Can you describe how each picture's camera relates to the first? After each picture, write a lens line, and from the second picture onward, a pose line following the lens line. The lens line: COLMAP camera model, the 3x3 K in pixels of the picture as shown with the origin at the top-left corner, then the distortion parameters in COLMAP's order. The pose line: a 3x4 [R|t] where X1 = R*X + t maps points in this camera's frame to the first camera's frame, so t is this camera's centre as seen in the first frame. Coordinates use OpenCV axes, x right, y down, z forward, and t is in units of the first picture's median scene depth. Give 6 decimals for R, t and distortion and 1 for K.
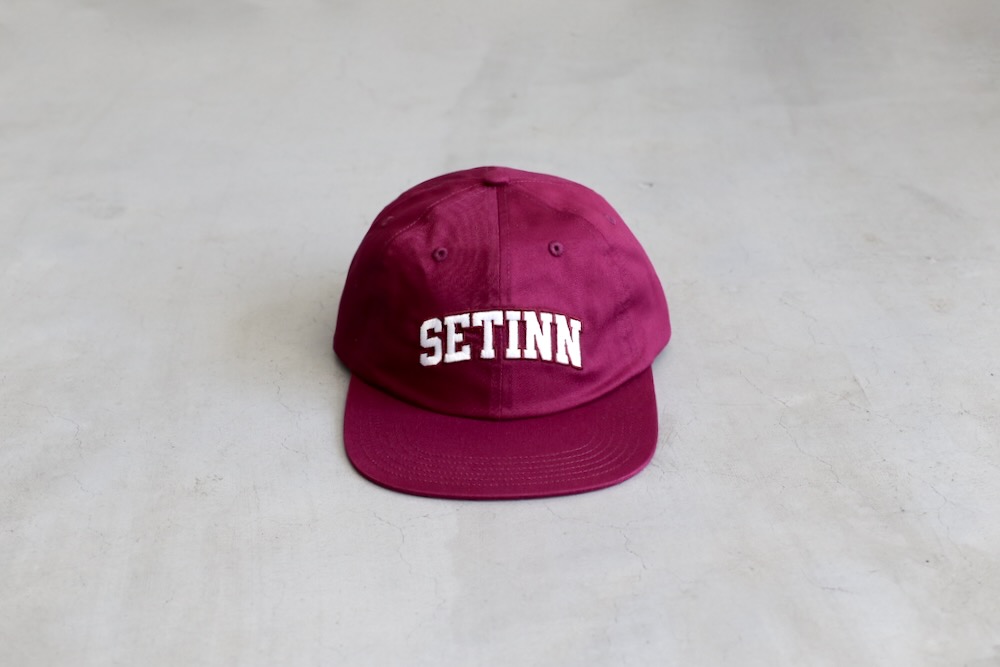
lens RADIAL K [[1398.5, 0, 498.3], [0, 1398.5, 332.0], [0, 0, 1]] dist [-0.119197, 0.078023]
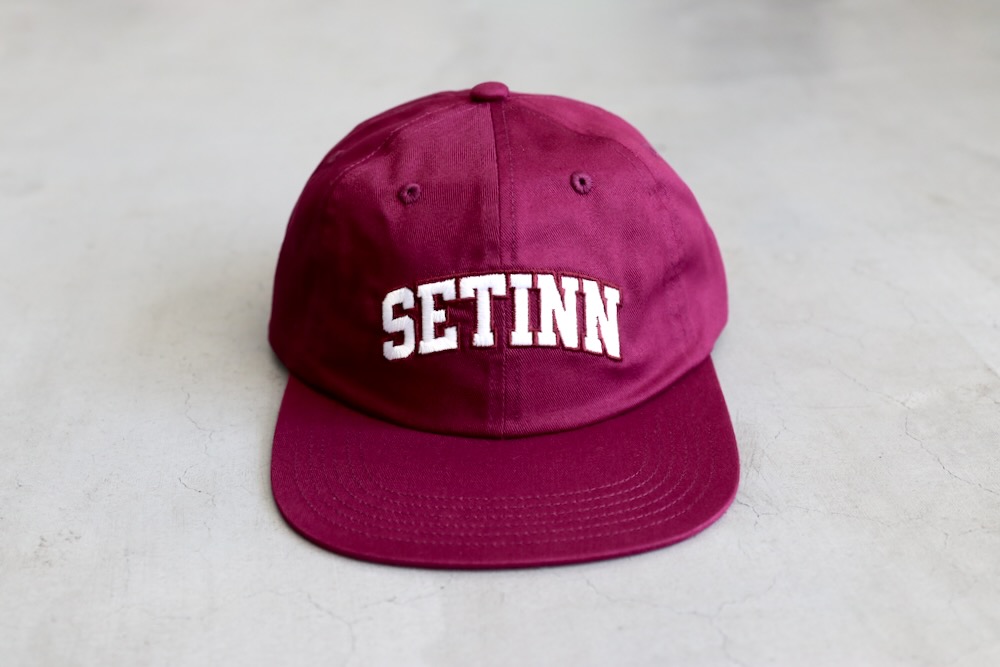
lens RADIAL K [[1106.9, 0, 494.2], [0, 1106.9, 315.7], [0, 0, 1]] dist [-0.113610, 0.042078]
pose [[0.999622, -0.017327, 0.021335, -0.013462], [0.017865, 0.999520, -0.025310, 0.017678], [-0.020886, 0.025682, 0.999452, 0.470576]]
